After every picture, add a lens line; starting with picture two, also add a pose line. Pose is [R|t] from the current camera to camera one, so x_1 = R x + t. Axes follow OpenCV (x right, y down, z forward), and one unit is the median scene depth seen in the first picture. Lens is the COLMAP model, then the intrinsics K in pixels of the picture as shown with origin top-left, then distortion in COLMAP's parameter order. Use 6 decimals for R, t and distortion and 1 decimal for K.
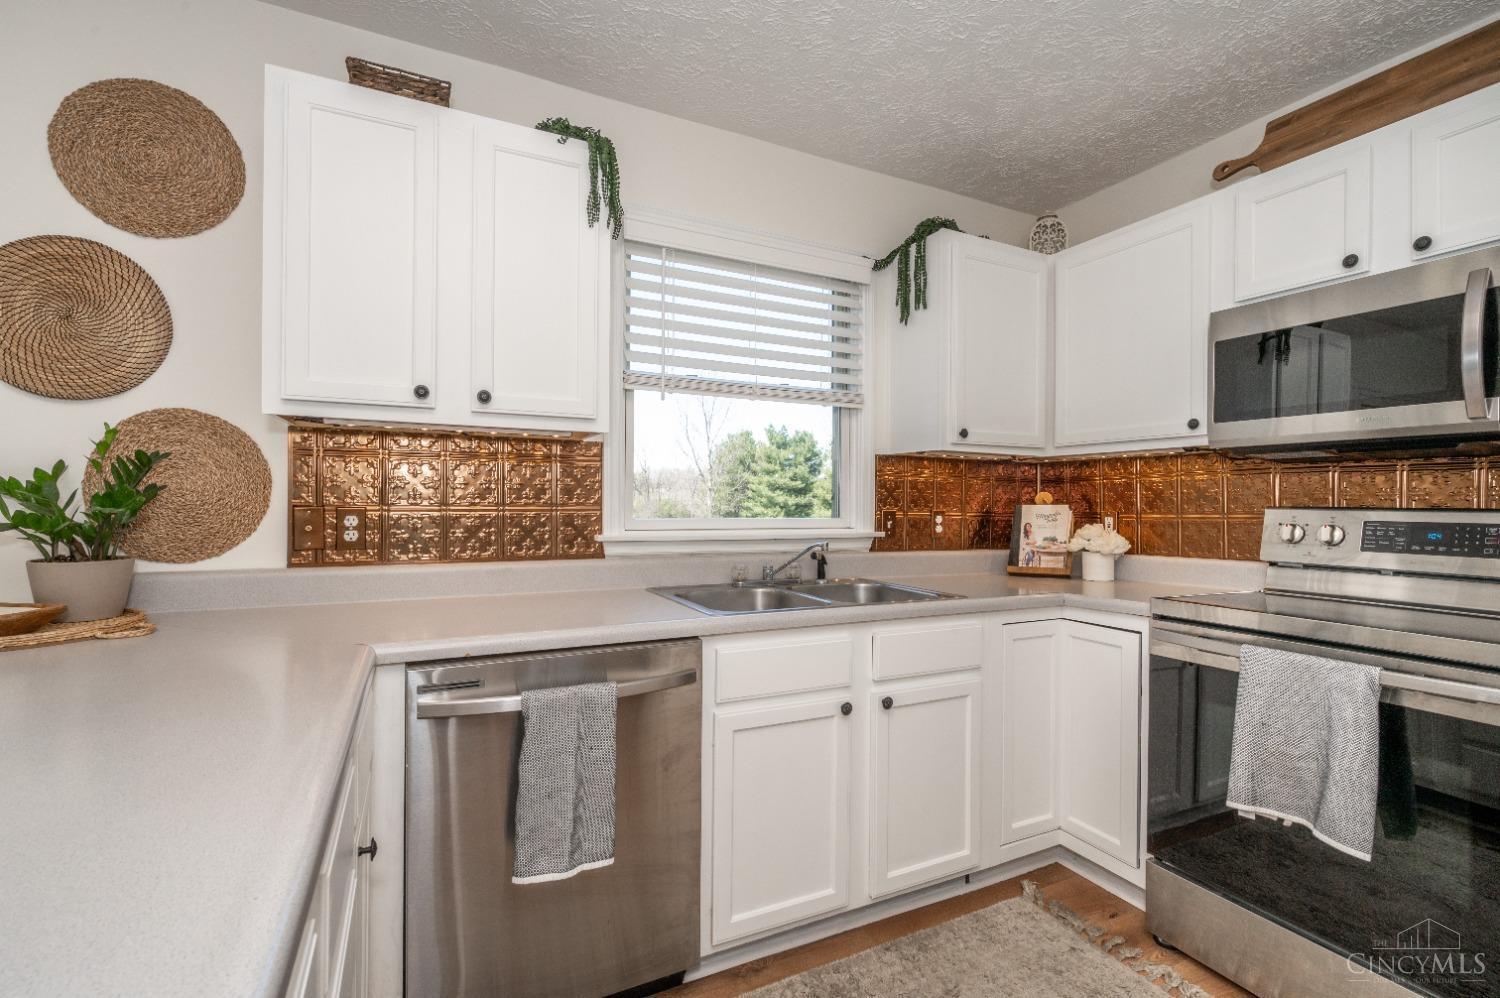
lens RADIAL K [[669.1, 0, 747.9], [0, 669.1, 499.7], [0, 0, 1]] dist [-0.000761, 0.000117]
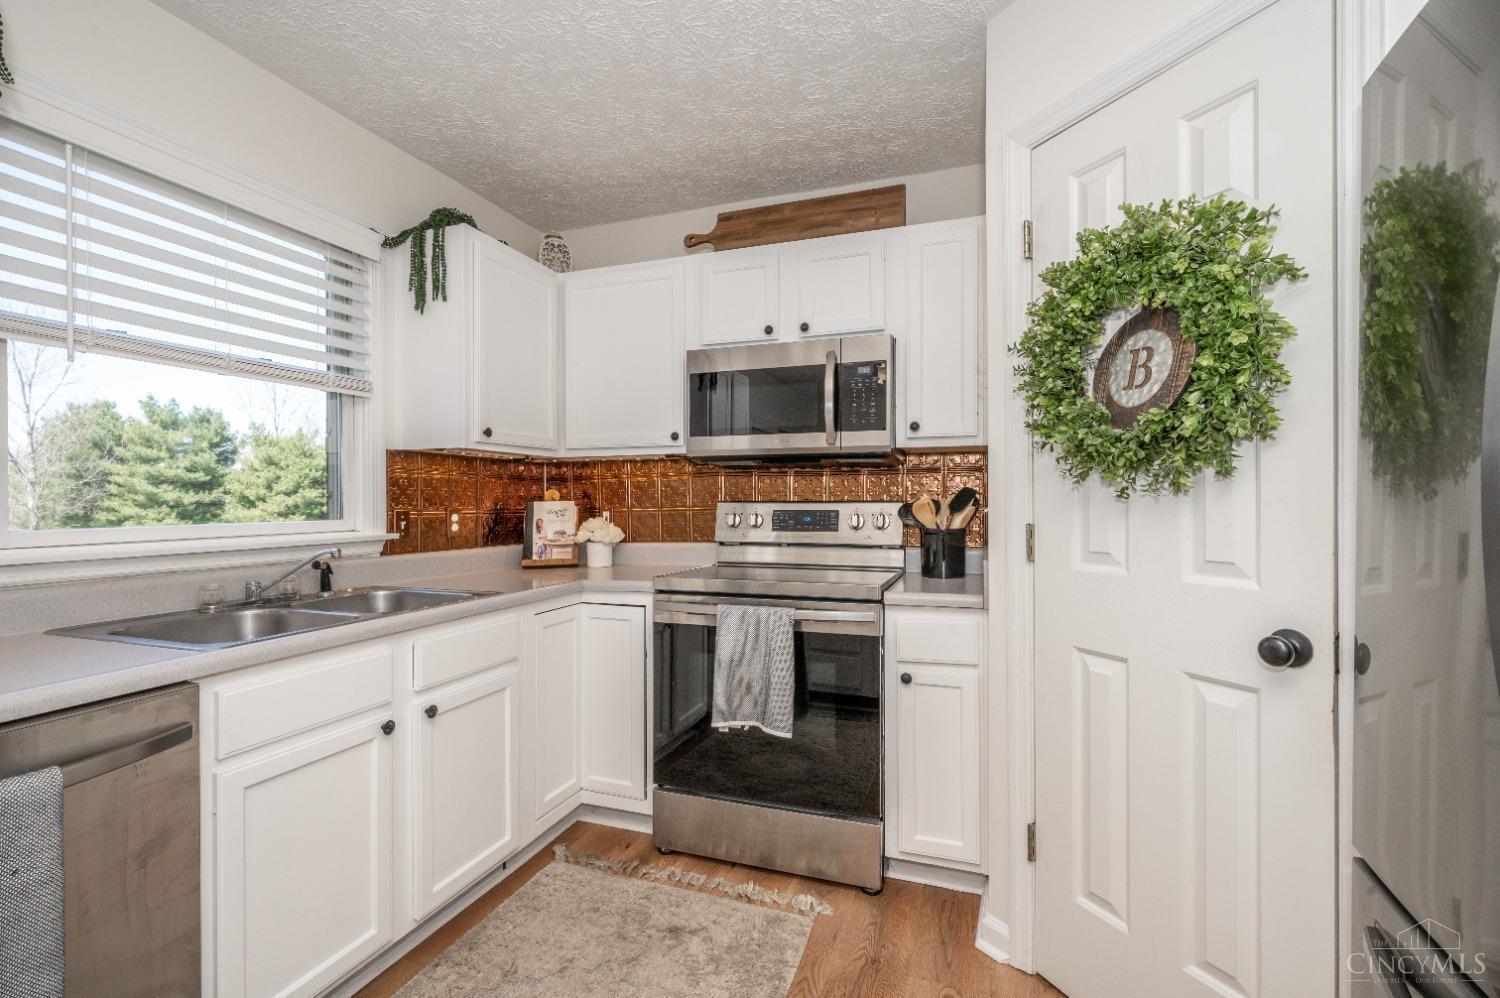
lens RADIAL K [[669.1, 0, 754.1], [0, 669.1, 500.5], [0, 0, 1]] dist [-0.000761, 0.000117]
pose [[0.713247, -0.013303, 0.700787, -0.111375], [0.006896, 0.999905, 0.011962, -0.005949], [-0.700879, -0.003699, 0.713271, -0.005615]]
